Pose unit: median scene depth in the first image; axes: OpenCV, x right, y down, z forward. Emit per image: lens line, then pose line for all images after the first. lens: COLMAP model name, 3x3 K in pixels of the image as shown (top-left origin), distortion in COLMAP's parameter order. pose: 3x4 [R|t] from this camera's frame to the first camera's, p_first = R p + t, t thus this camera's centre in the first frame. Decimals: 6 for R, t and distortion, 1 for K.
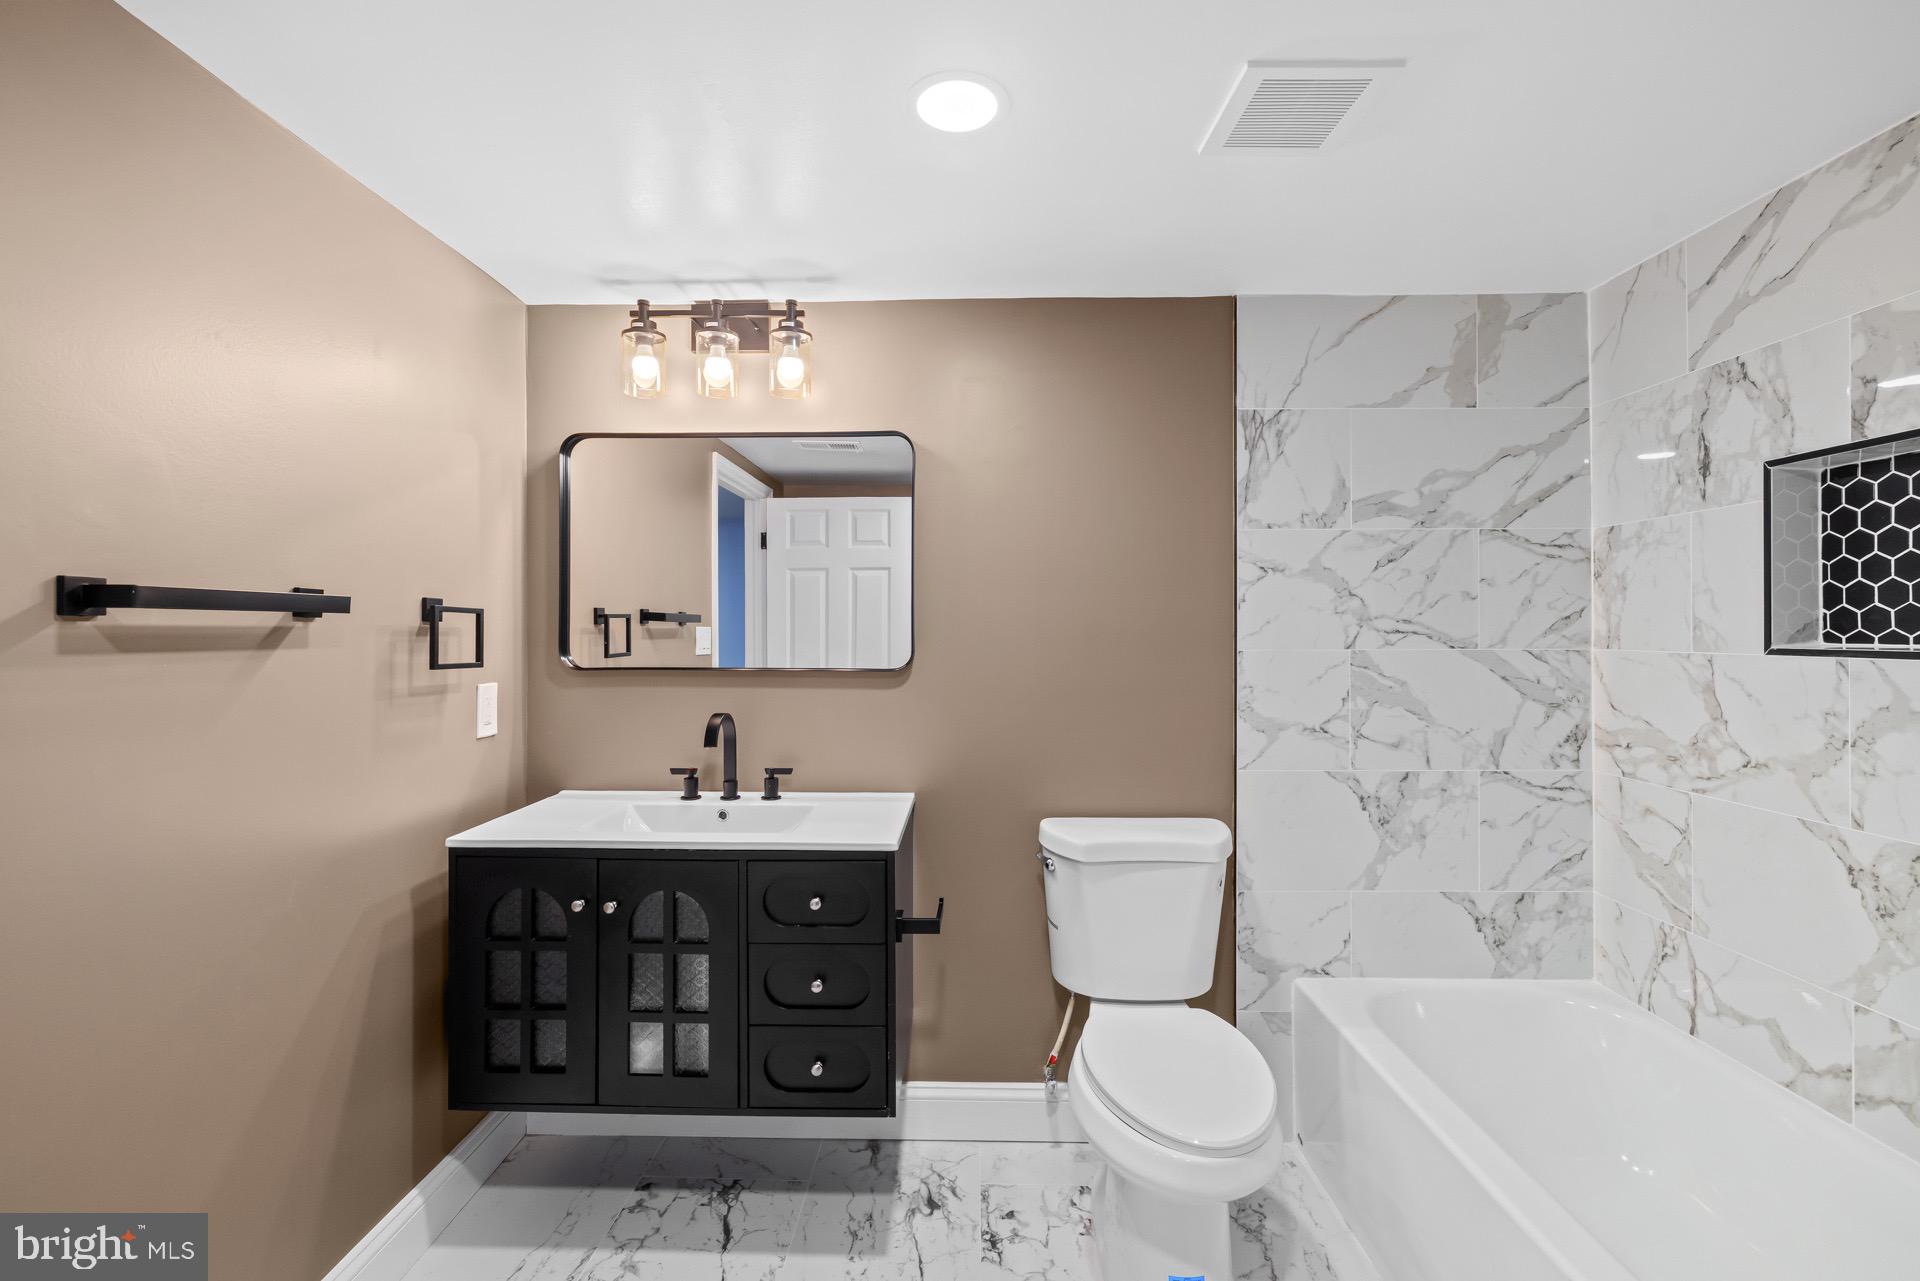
lens RADIAL K [[815.9, 0, 955.8], [0, 815.9, 629.4], [0, 0, 1]] dist [0.000589, 0.000561]
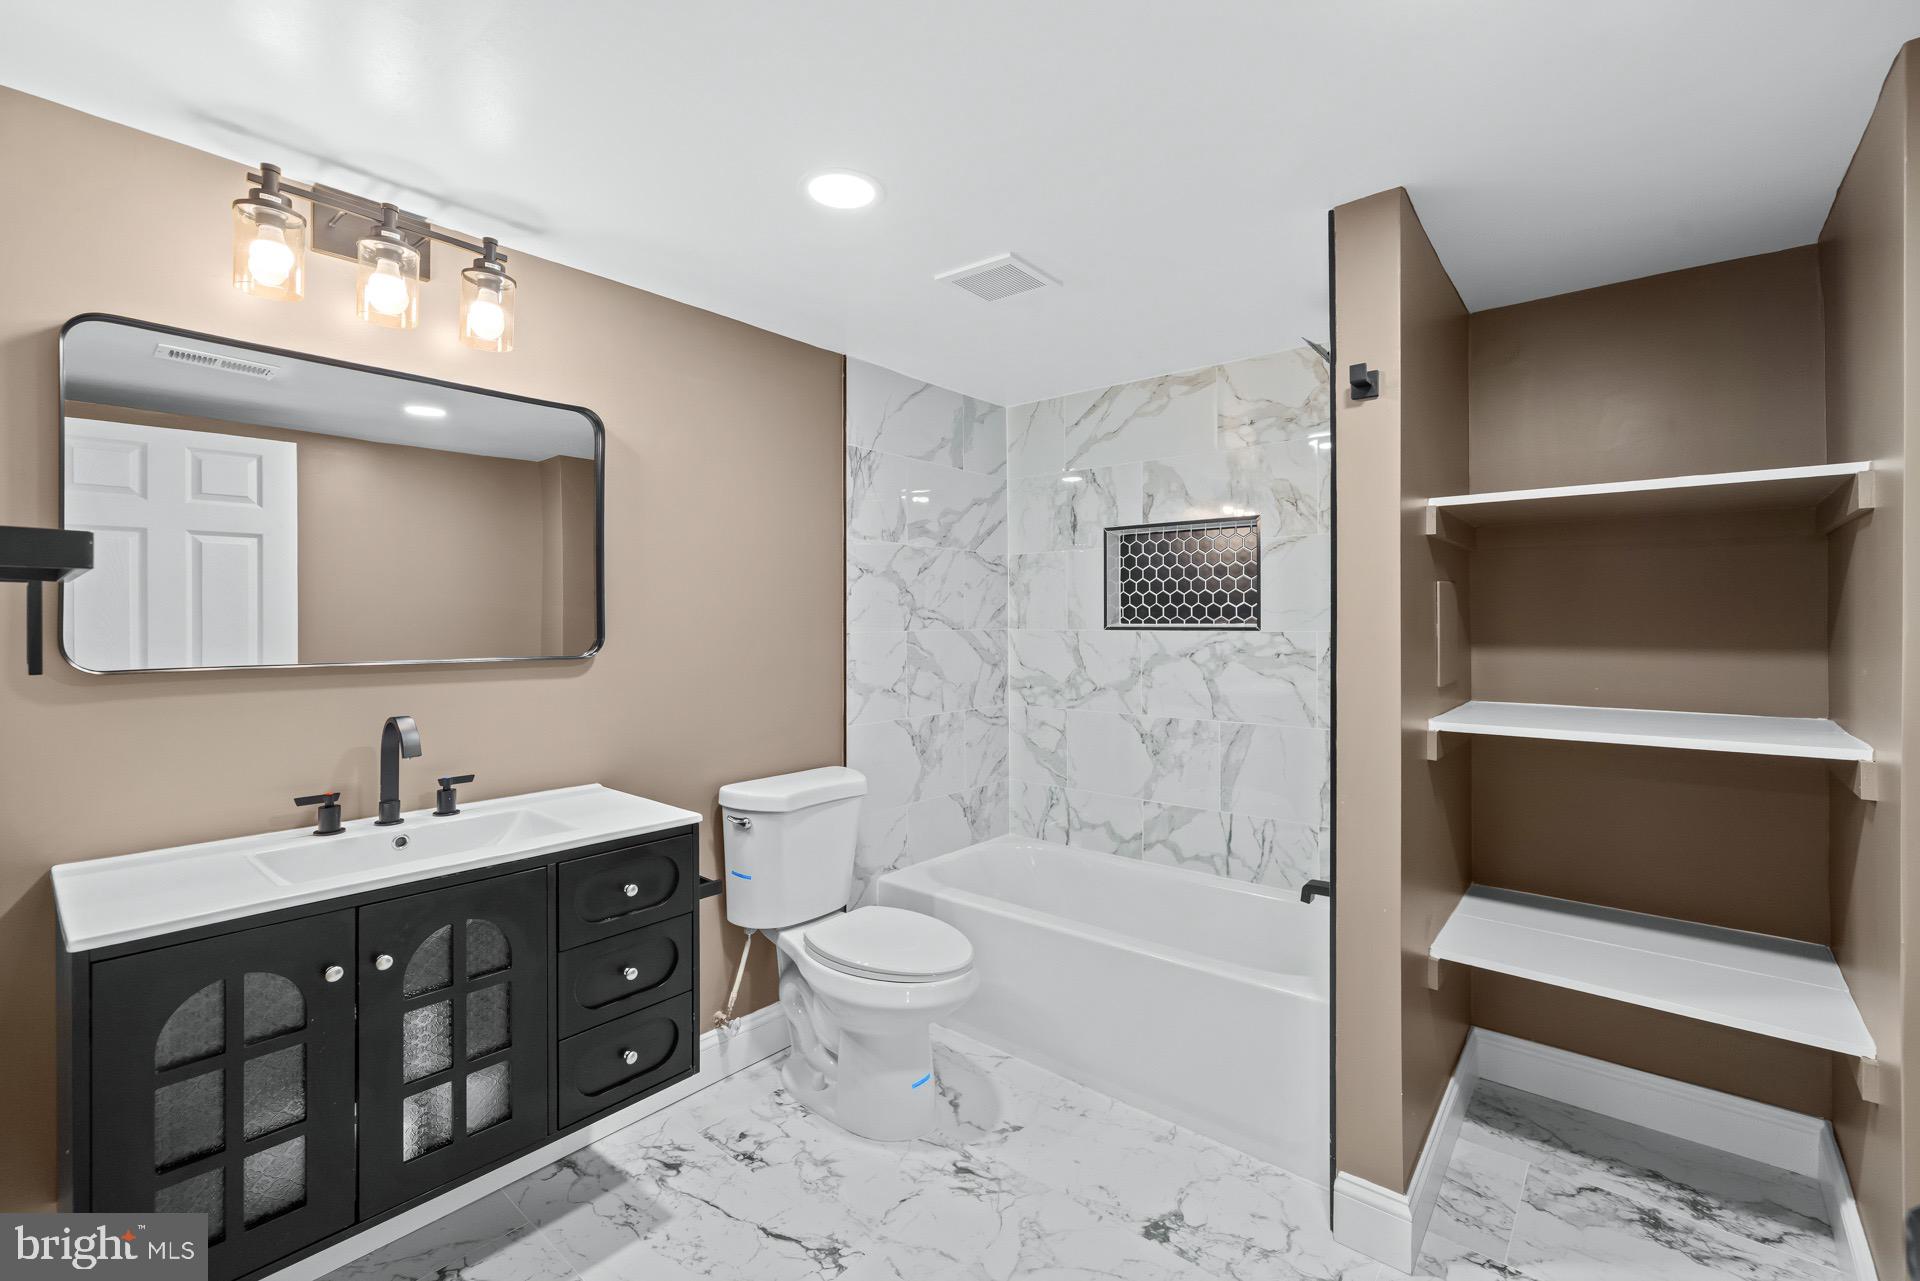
lens RADIAL K [[831.9, 0, 959.7], [0, 831.9, 623.2], [0, 0, 1]] dist [0.001287, -0.000210]
pose [[0.625143, -0.003021, 0.780504, -0.589150], [0.000605, 0.999994, 0.003386, 0.006954], [-0.780510, -0.001644, 0.625141, 0.047184]]
